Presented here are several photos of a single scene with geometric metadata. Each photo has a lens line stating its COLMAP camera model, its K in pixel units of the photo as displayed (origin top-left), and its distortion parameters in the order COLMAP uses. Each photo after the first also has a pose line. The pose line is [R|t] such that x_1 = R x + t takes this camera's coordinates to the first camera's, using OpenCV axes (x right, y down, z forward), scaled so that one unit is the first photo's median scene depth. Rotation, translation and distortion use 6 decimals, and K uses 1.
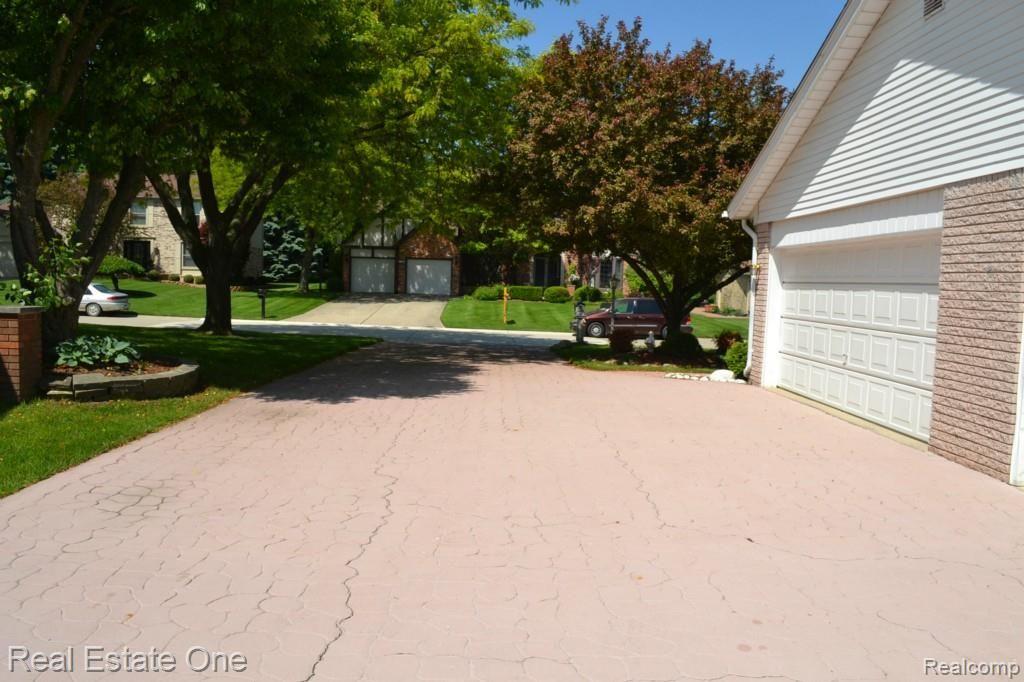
lens RADIAL K [[778.6, 0, 513.2], [0, 778.6, 352.5], [0, 0, 1]] dist [-0.108179, 0.025417]
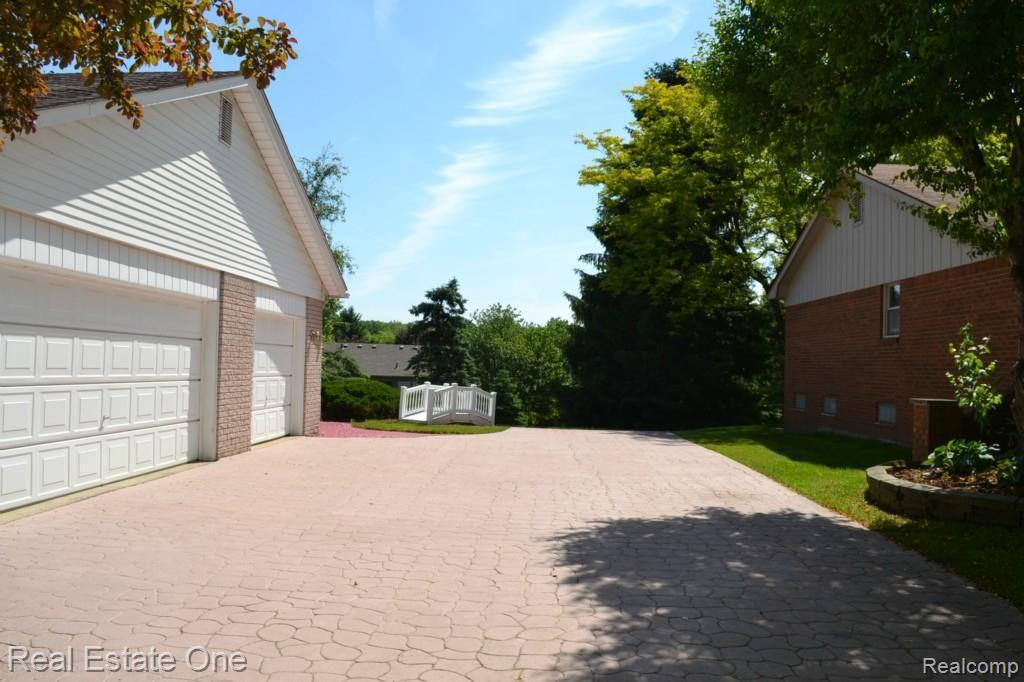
lens RADIAL K [[778.6, 0, 513.2], [0, 778.6, 352.5], [0, 0, 1]] dist [-0.108179, 0.025417]
pose [[-0.996390, -0.056204, 0.063630, -0.062721], [-0.051503, 0.995983, 0.073251, -0.163397], [-0.067492, 0.069710, -0.995282, 1.939801]]
